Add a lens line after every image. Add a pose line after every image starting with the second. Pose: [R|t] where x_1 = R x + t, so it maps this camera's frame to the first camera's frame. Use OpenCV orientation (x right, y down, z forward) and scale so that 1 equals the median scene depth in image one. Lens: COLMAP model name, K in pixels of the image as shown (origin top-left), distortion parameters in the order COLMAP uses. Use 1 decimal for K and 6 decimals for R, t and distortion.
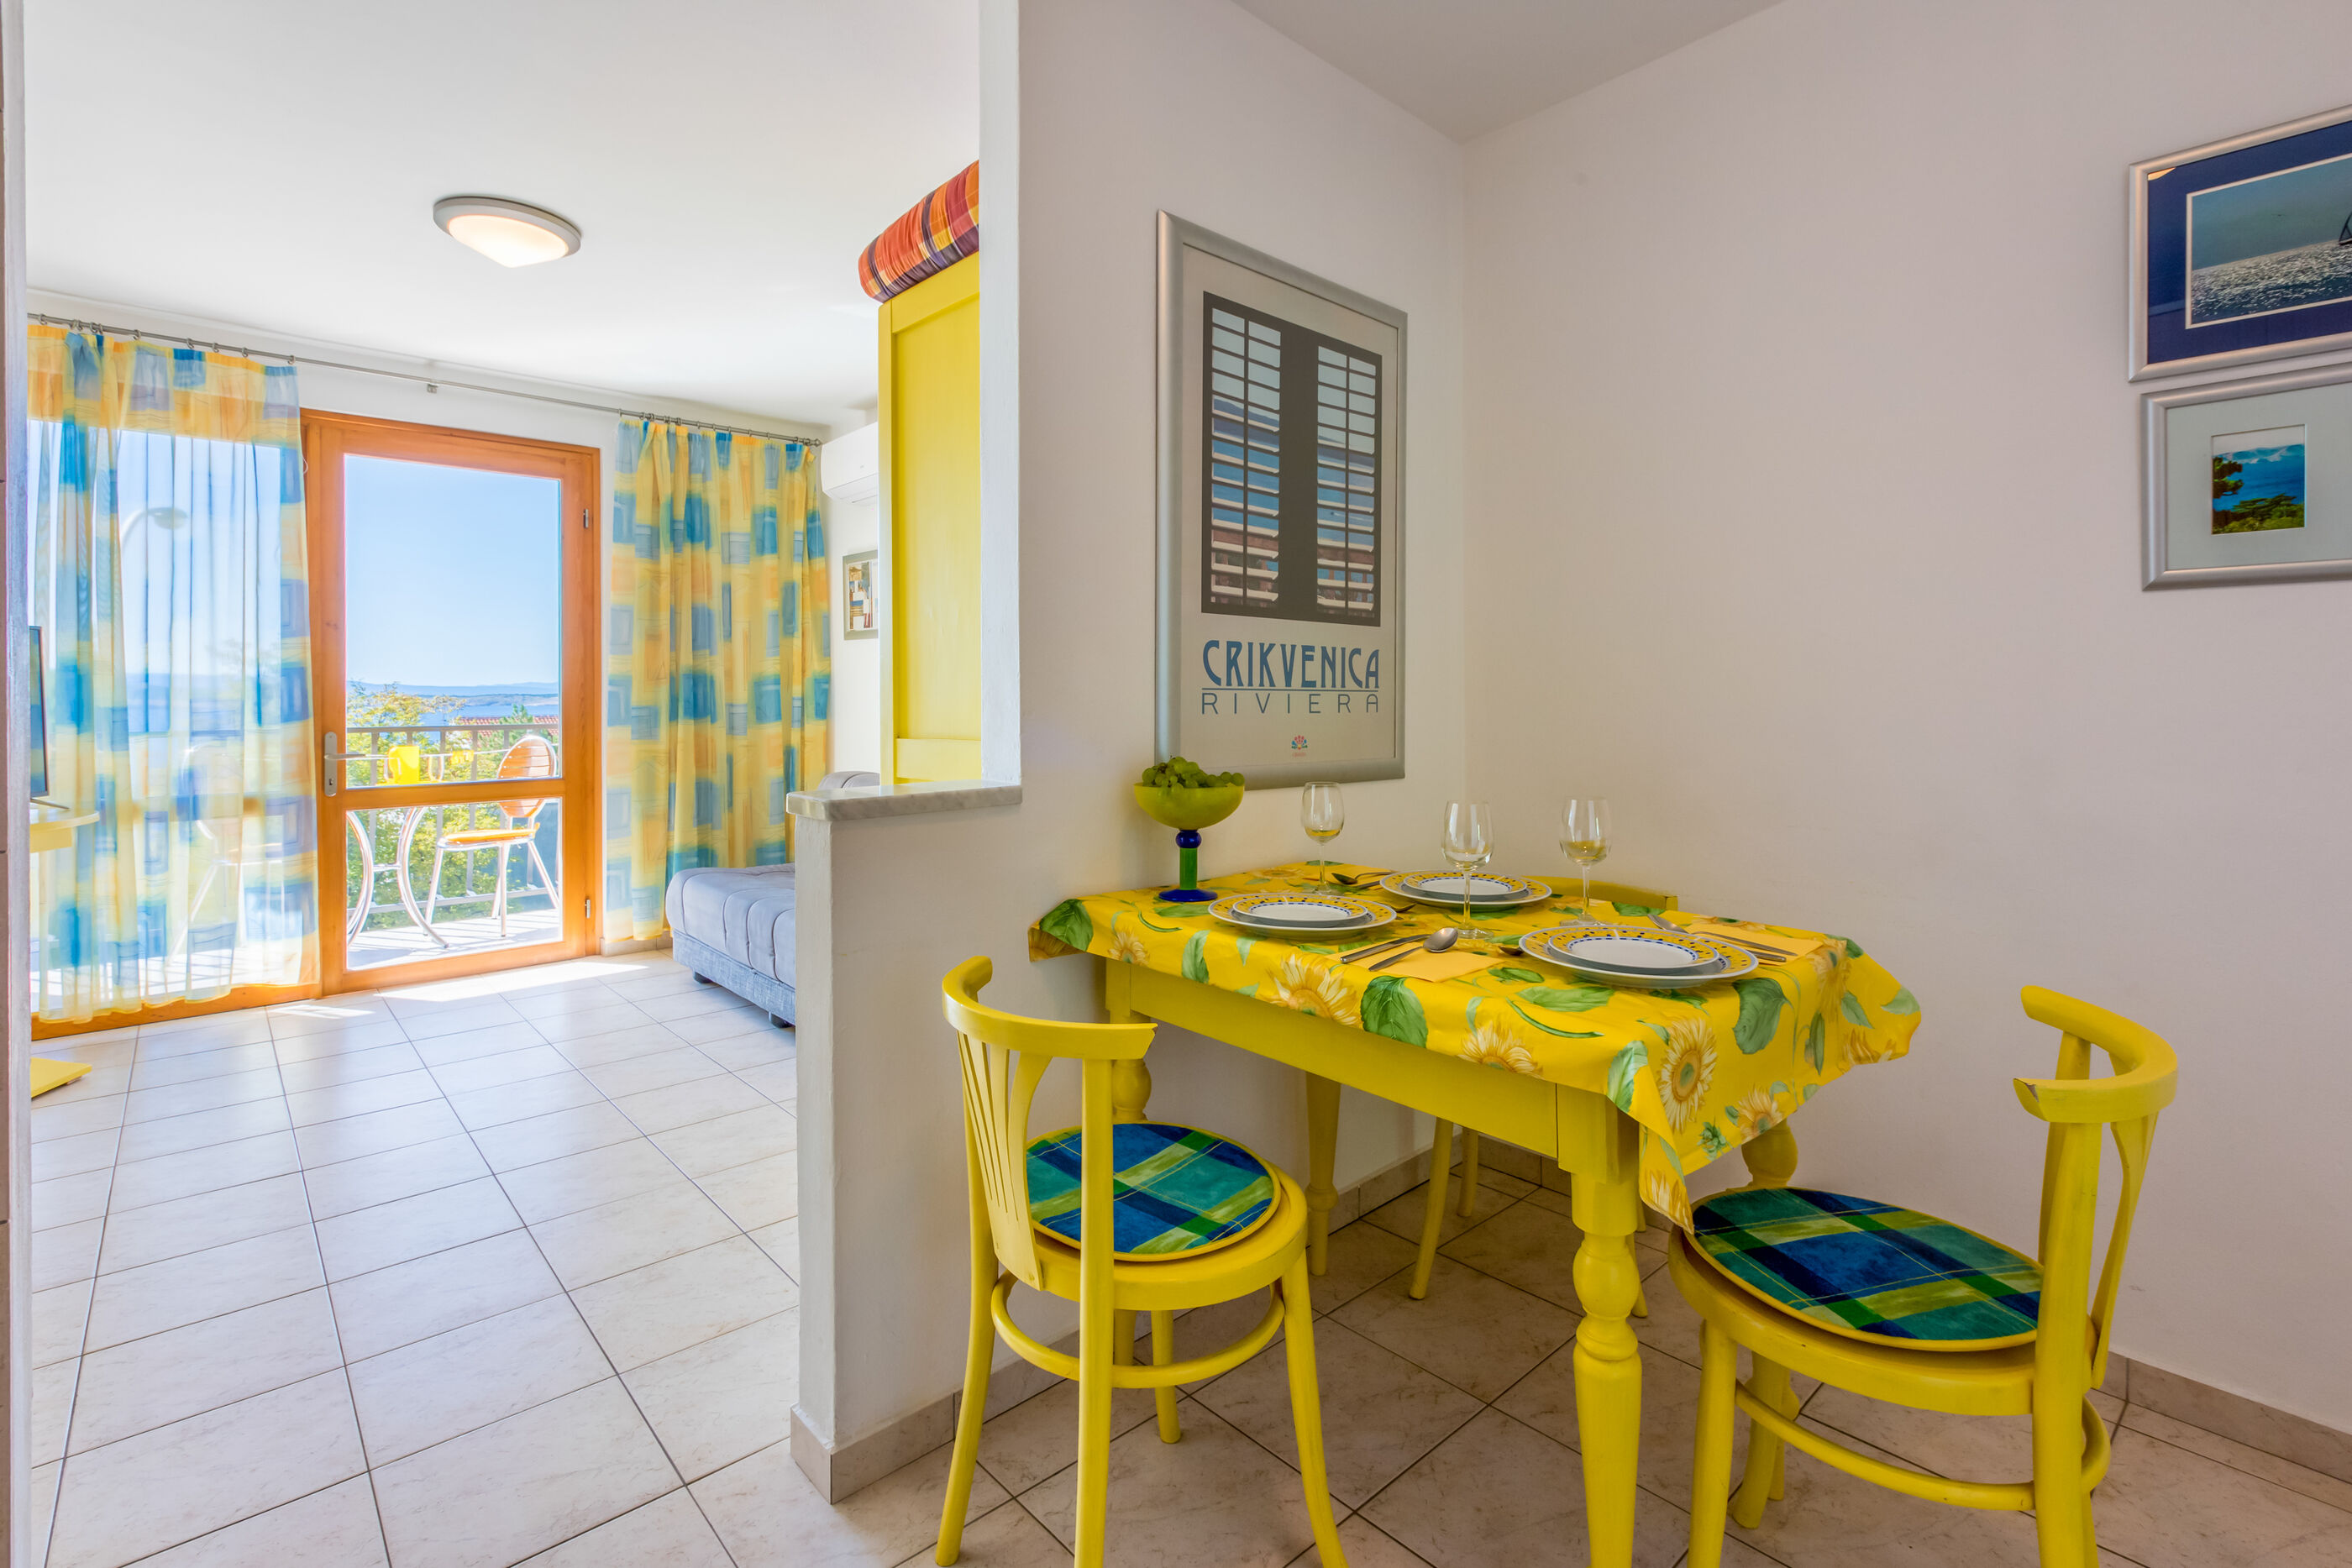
lens RADIAL K [[1093.5, 0, 1166.9], [0, 1093.5, 697.7], [0, 0, 1]] dist [-0.001412, -0.000545]
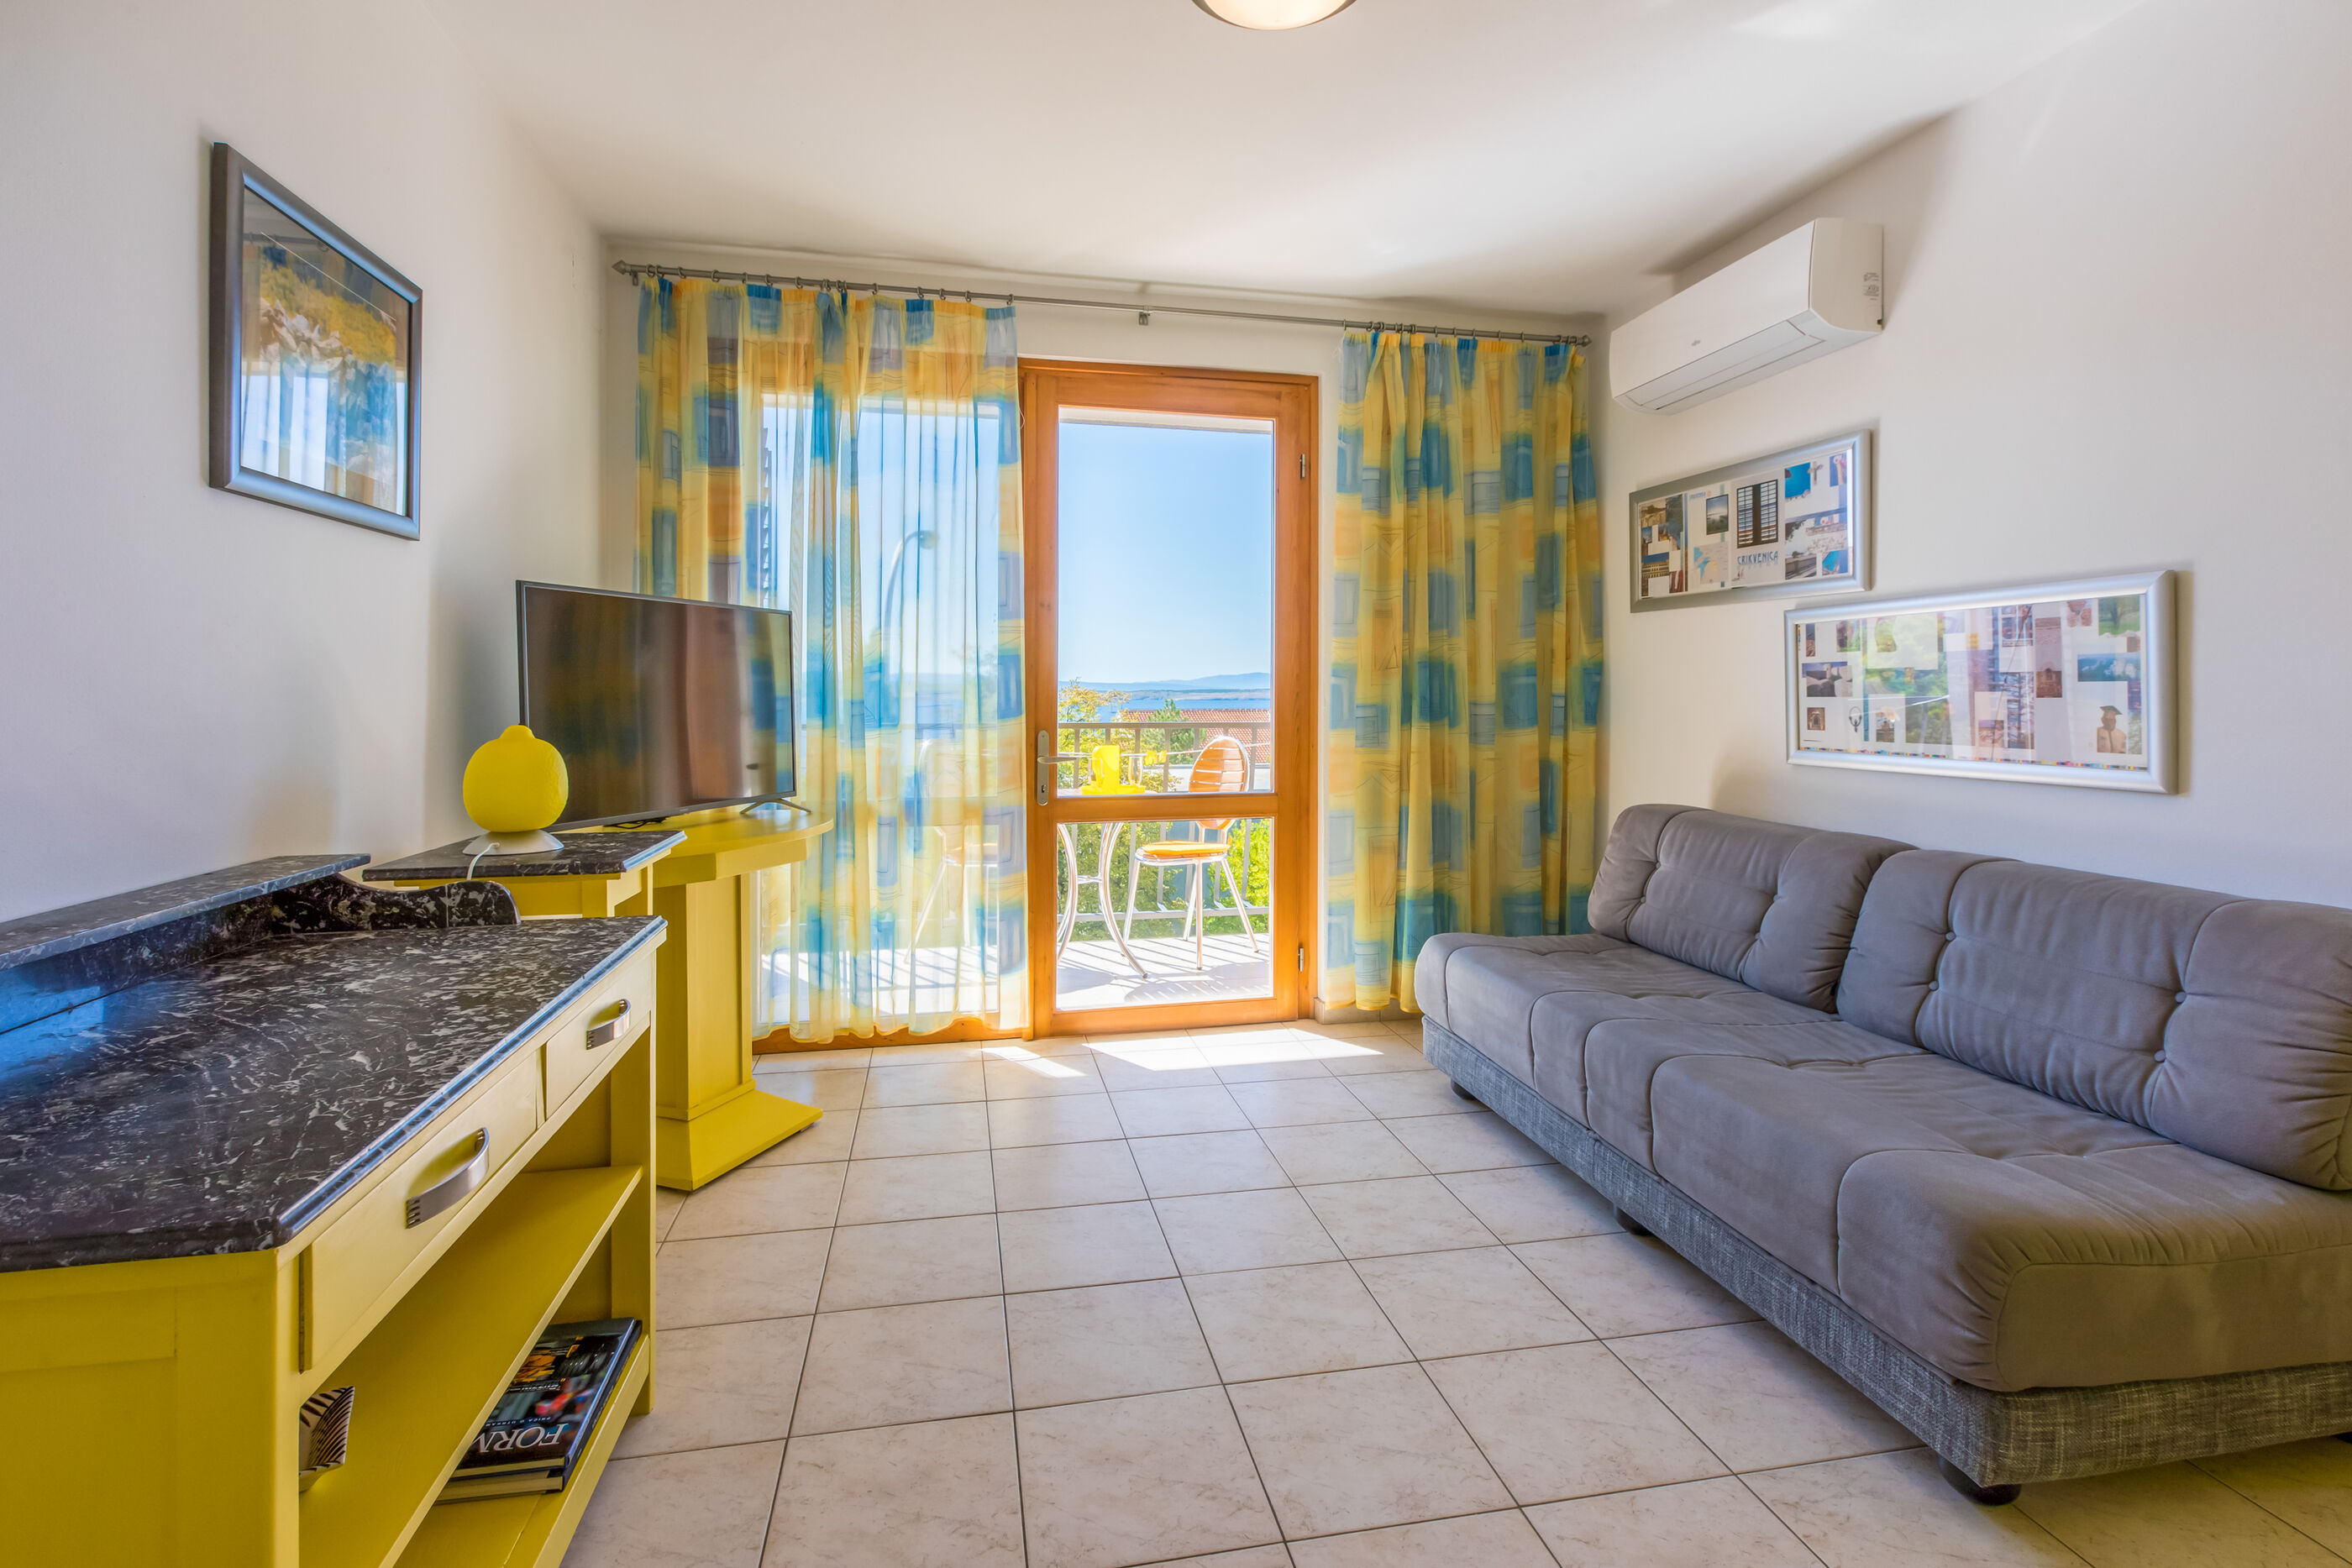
lens RADIAL K [[1108.2, 0, 1164.2], [0, 1108.2, 691.2], [0, 0, 1]] dist [0.000983, 0.000004]
pose [[0.859592, 0.005068, -0.510956, -0.258162], [-0.006838, 0.999975, -0.001586, 0.001080], [0.510935, 0.004857, 0.859605, 0.323993]]
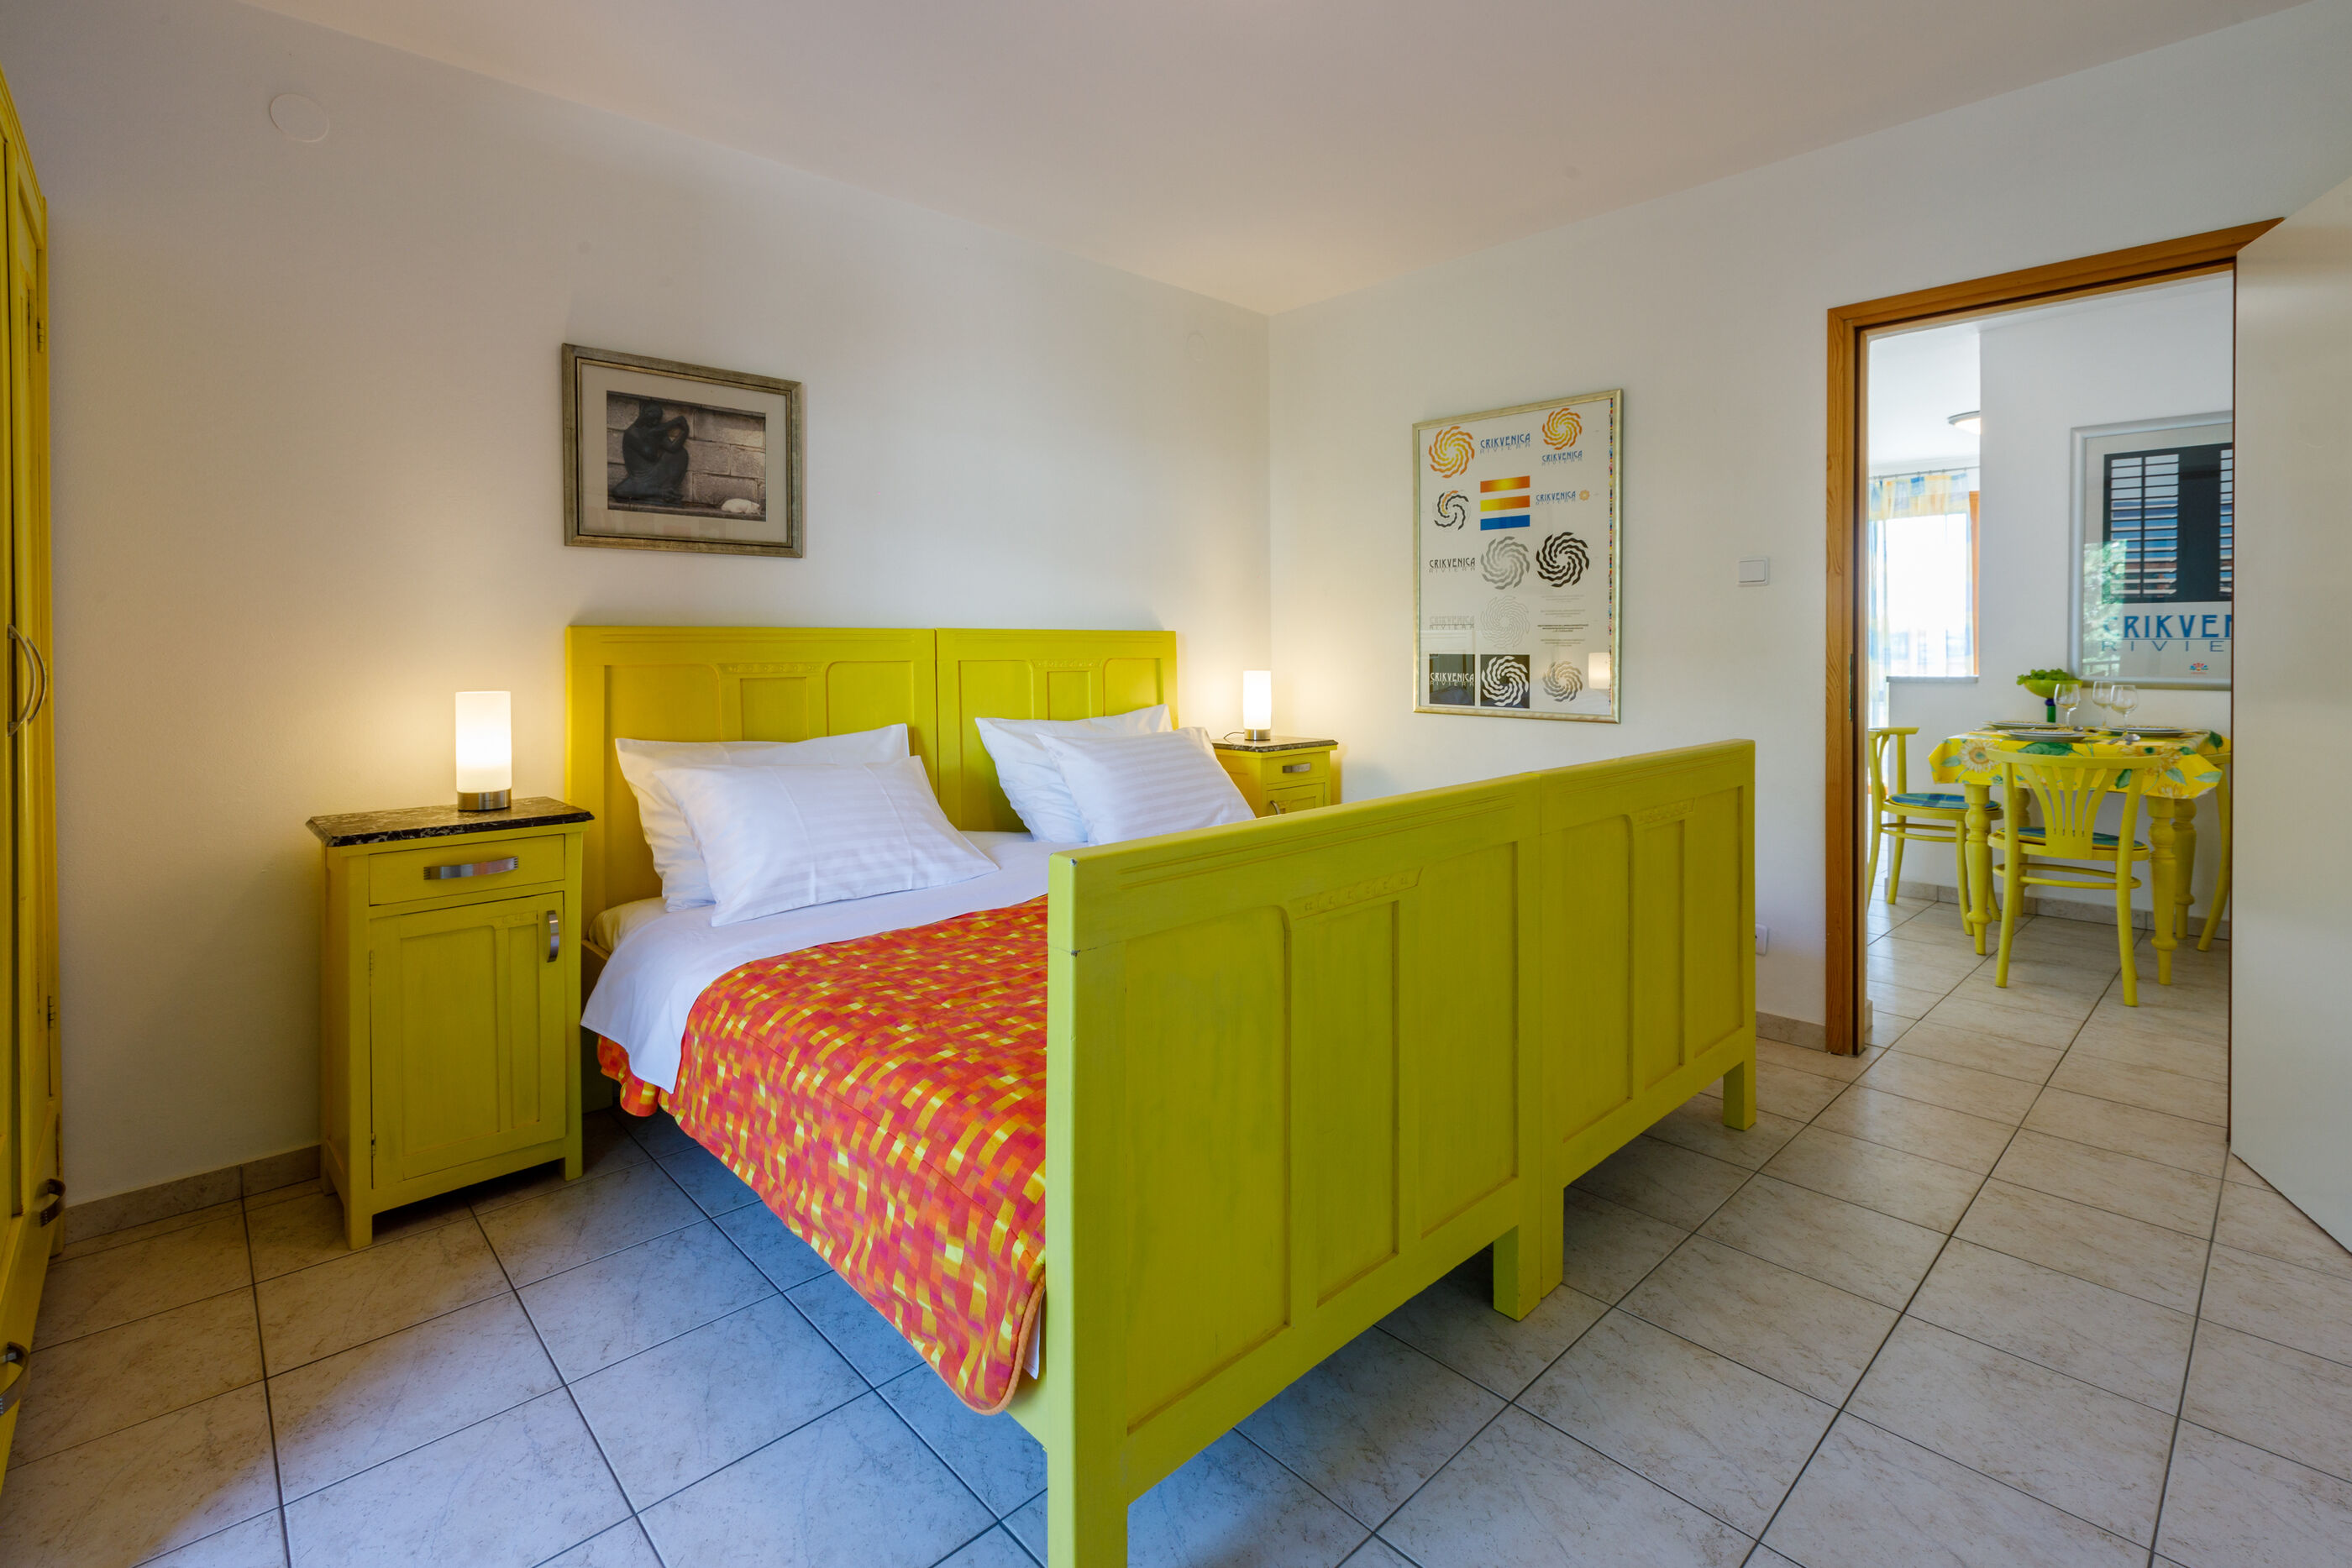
lens RADIAL K [[1066.3, 0, 1173.9], [0, 1066.3, 657.2], [0, 0, 1]] dist [-0.000579, -0.000358]
pose [[0.021135, 0.012638, -0.999697, 1.115630], [0.000821, 0.999920, 0.012658, -0.000215], [0.999776, -0.001088, 0.021123, -0.466549]]
